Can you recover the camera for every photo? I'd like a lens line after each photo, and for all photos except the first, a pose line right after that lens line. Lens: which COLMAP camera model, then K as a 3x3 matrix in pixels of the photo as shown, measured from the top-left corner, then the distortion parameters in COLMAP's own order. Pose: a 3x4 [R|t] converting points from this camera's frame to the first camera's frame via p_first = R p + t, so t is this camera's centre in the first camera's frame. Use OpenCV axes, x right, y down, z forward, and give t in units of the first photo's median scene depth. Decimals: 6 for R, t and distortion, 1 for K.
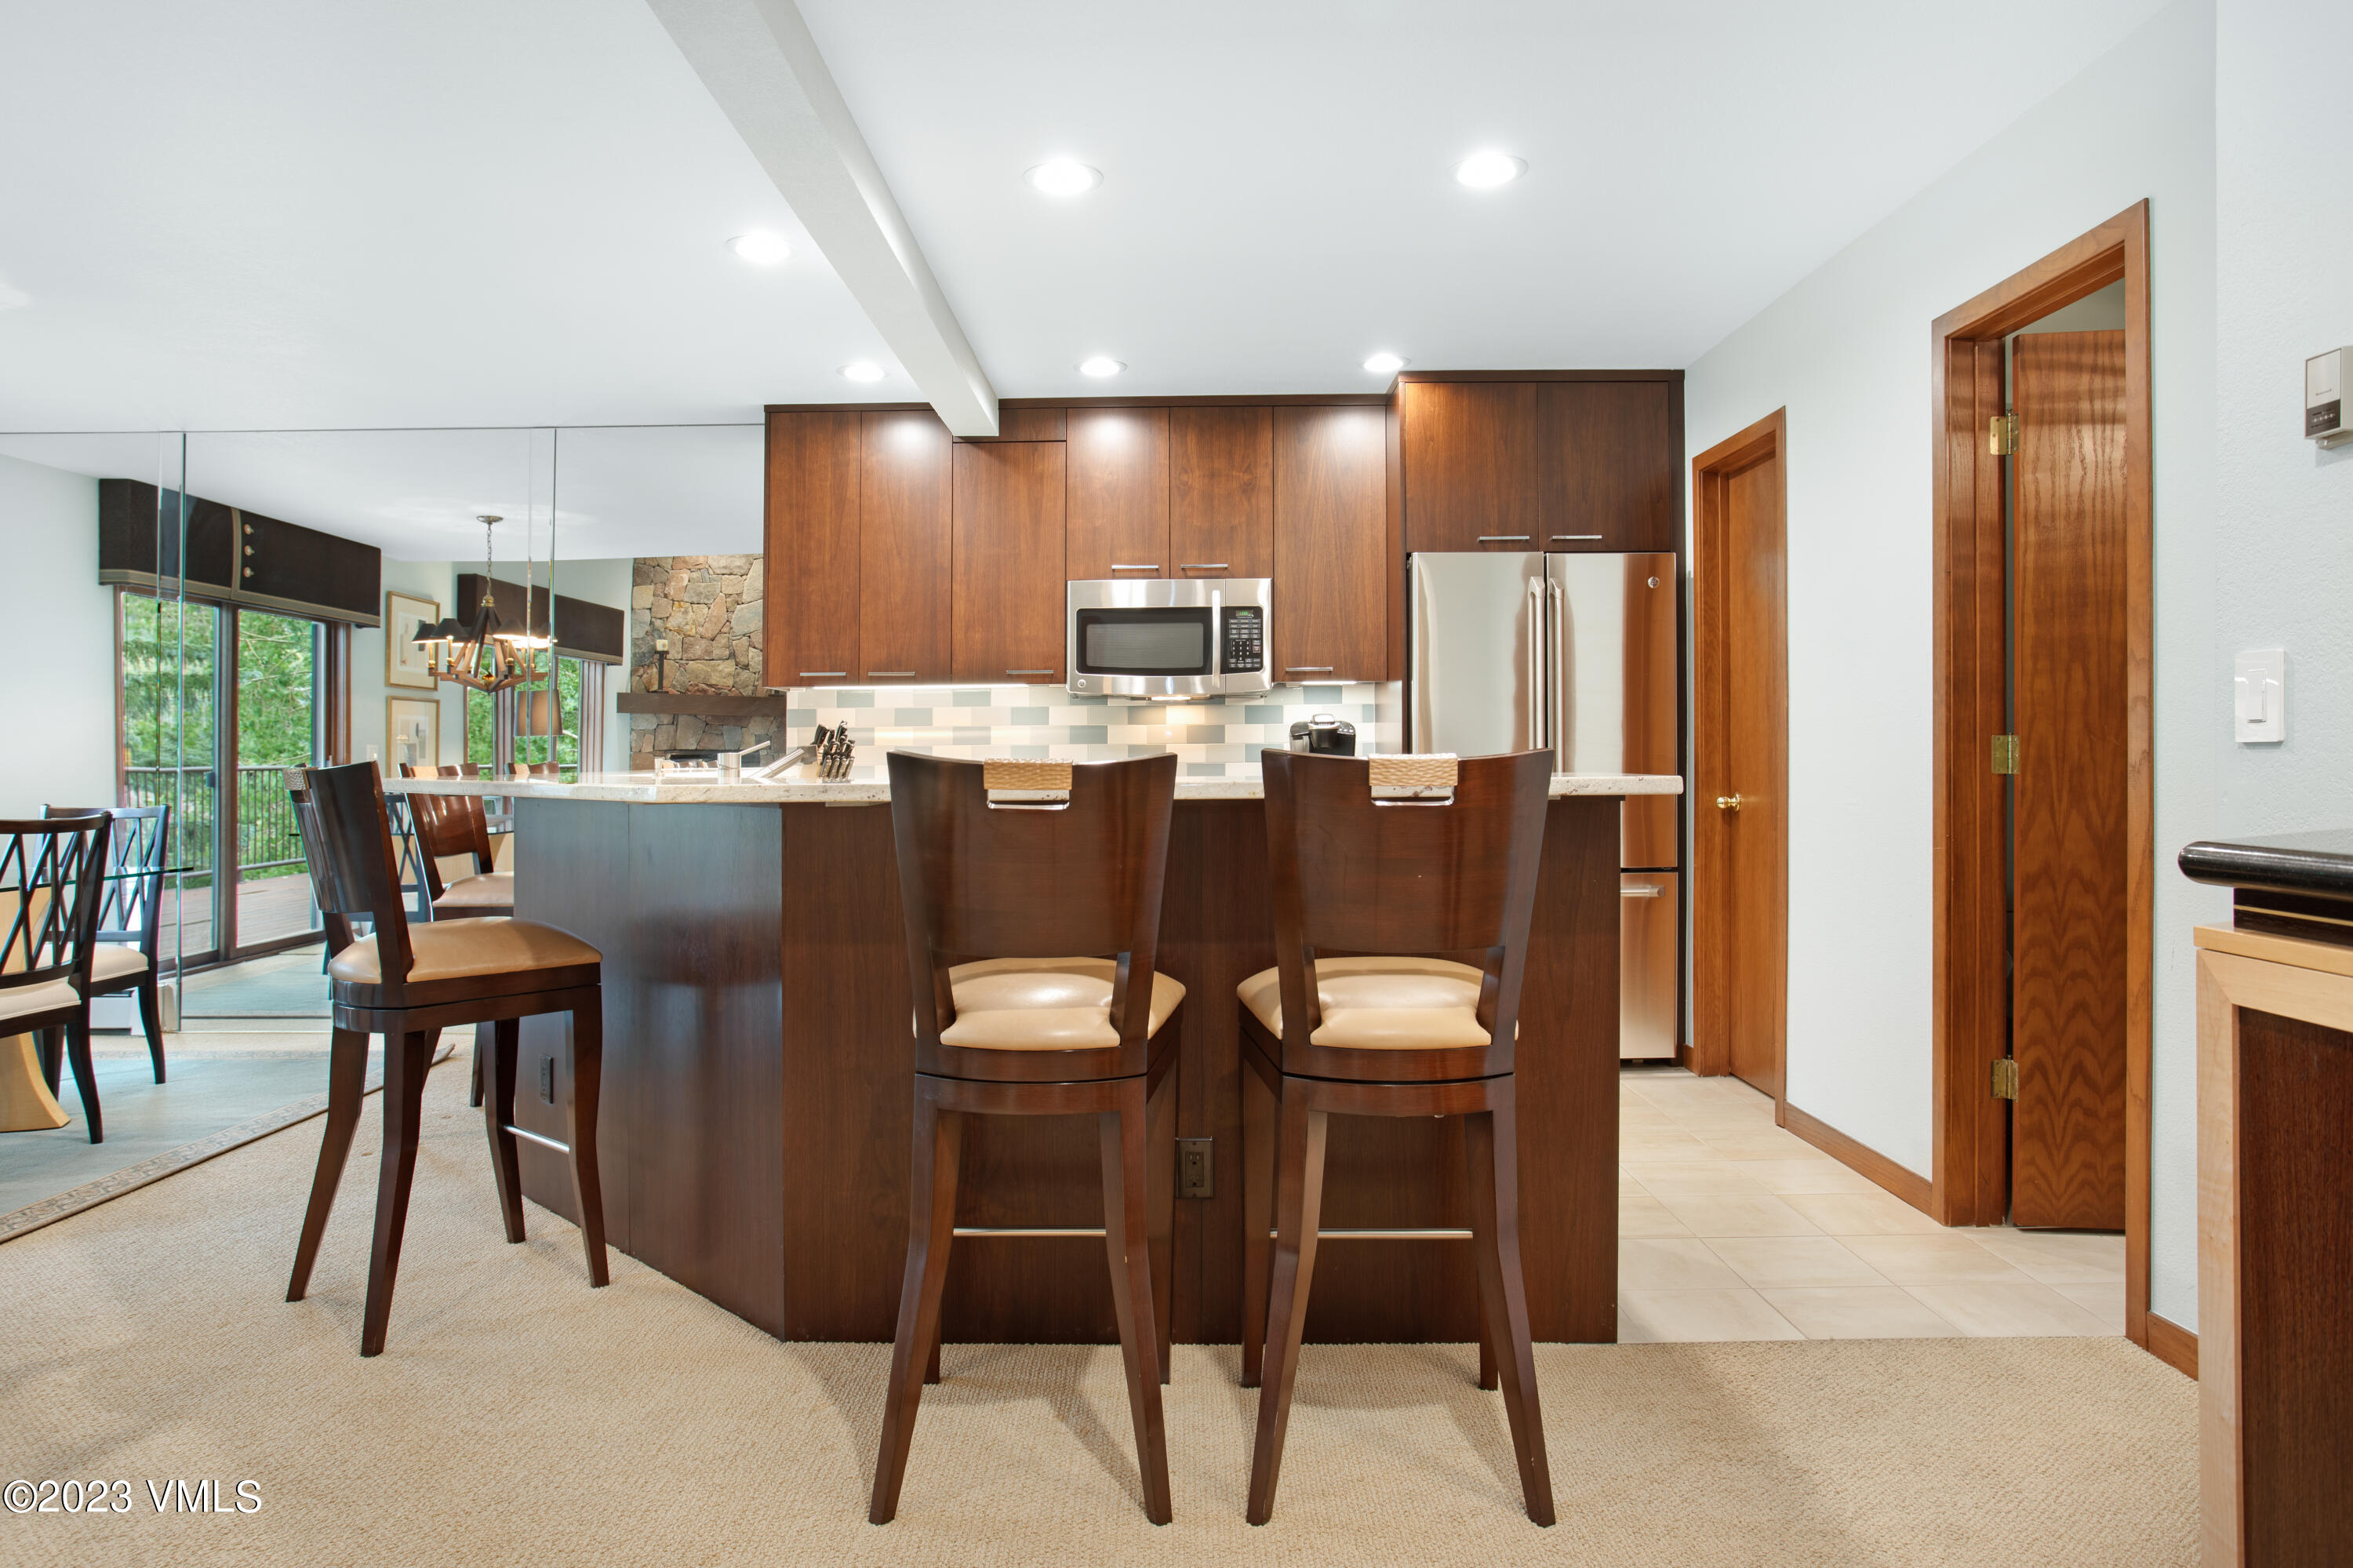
lens RADIAL K [[1468.2, 0, 1182.6], [0, 1468.2, 772.7], [0, 0, 1]] dist [0.000878, 0.002367]
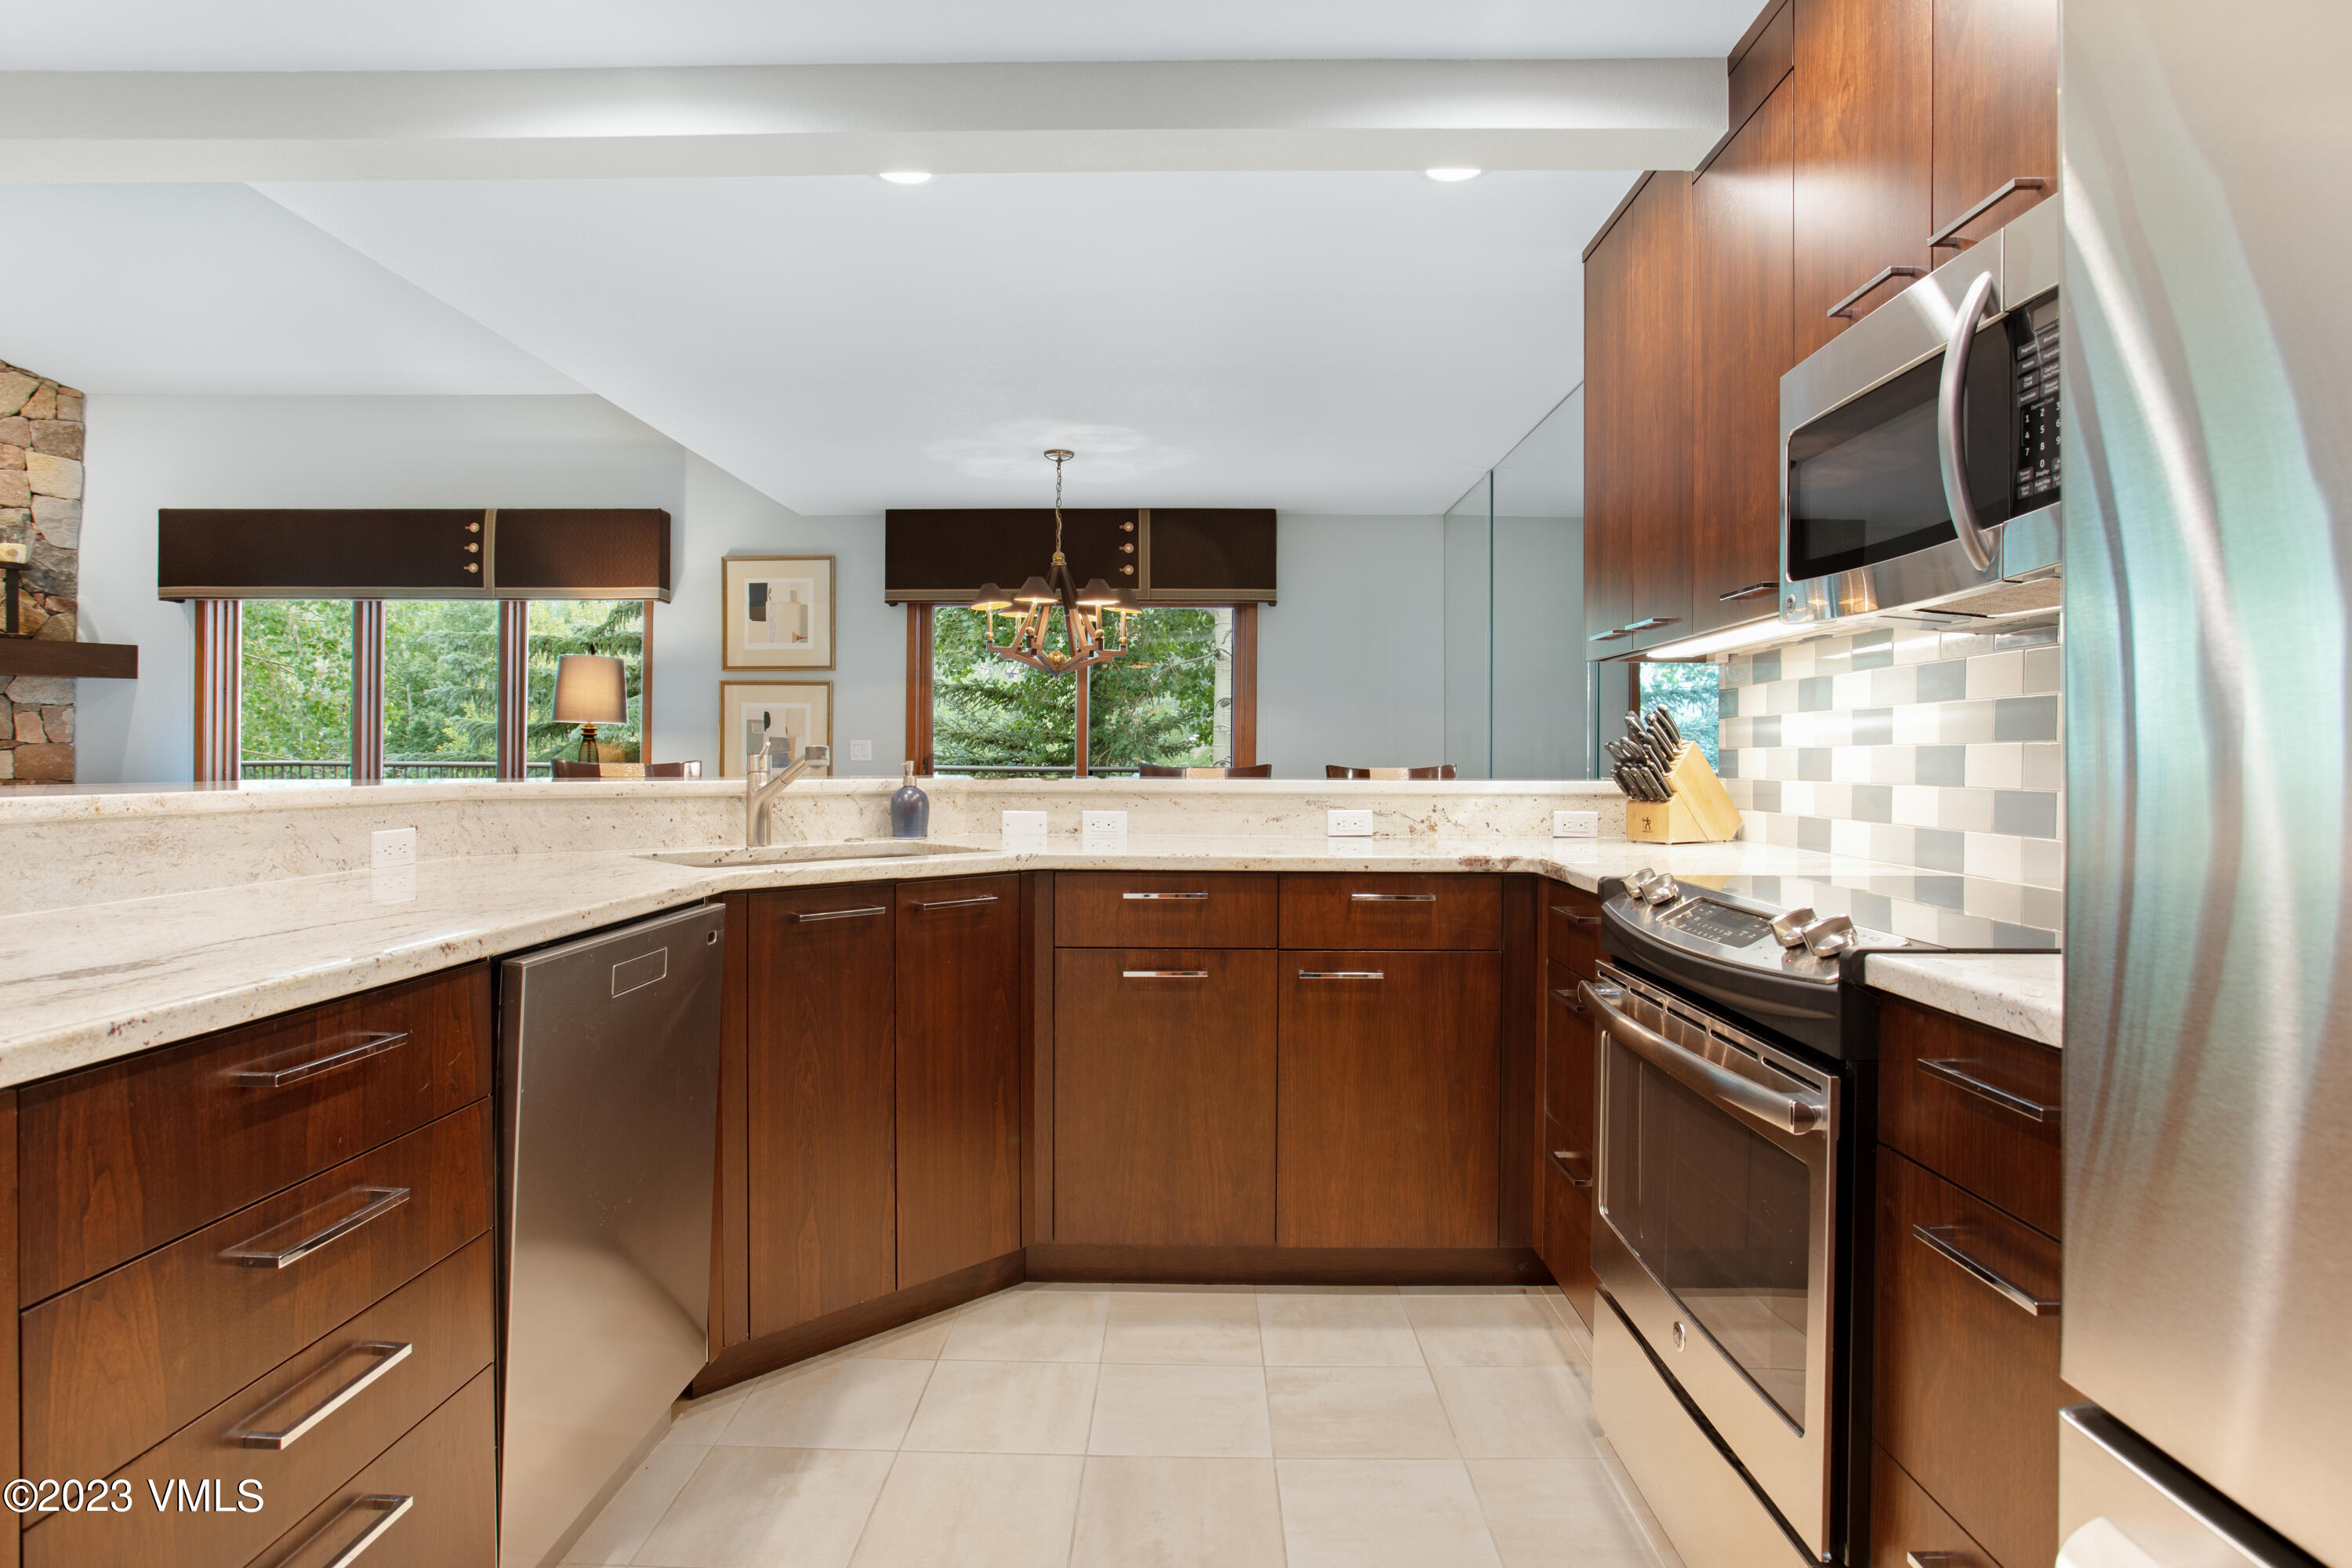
lens RADIAL K [[1254.4, 0, 1176.0], [0, 1254.4, 784.0], [0, 0, 1]] dist [-0.063155, 0.048376]
pose [[-0.016310, 0.027273, -0.999495, 0.303138], [-0.019981, 0.999419, 0.027597, -0.013365], [0.999667, 0.020421, -0.015756, 0.822069]]
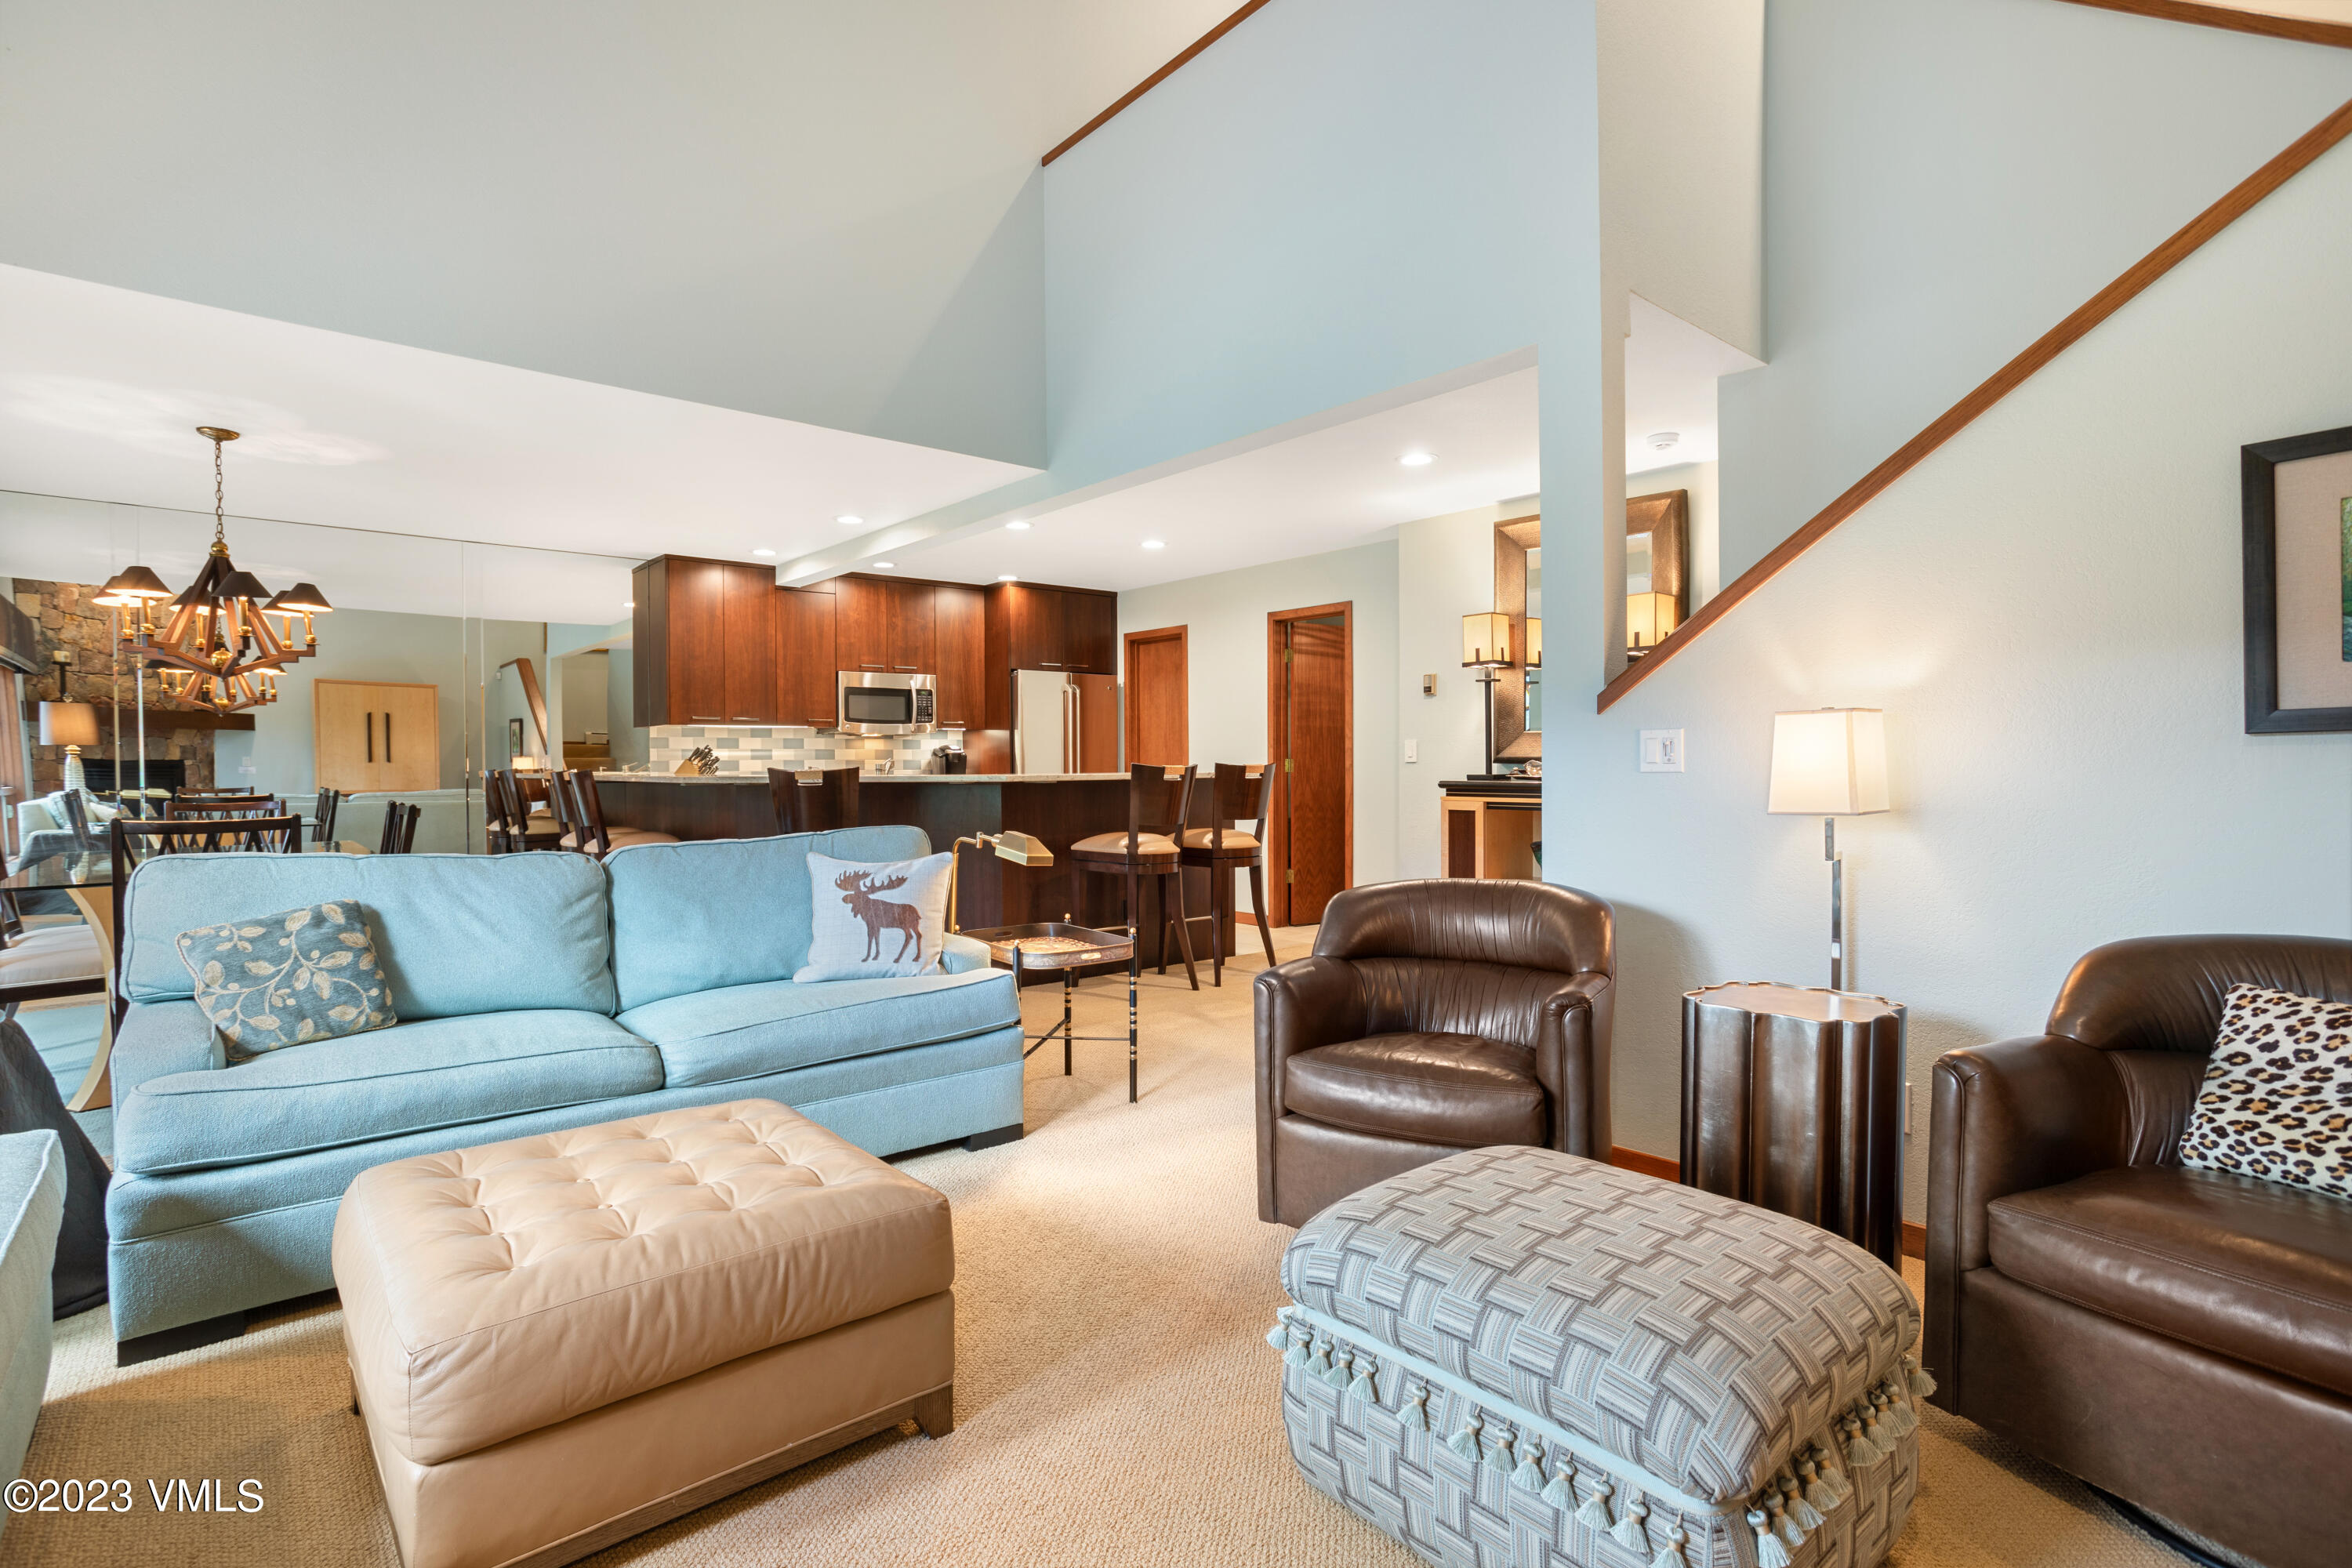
lens RADIAL K [[1198.5, 0, 1176.0], [0, 1198.5, 784.0], [0, 0, 1]] dist [-0.001786, -0.000101]
pose [[0.762233, -0.006400, 0.647271, -0.732313], [0.009566, 0.999953, -0.001378, 0.017627], [-0.647232, 0.007242, 0.762258, -0.422809]]
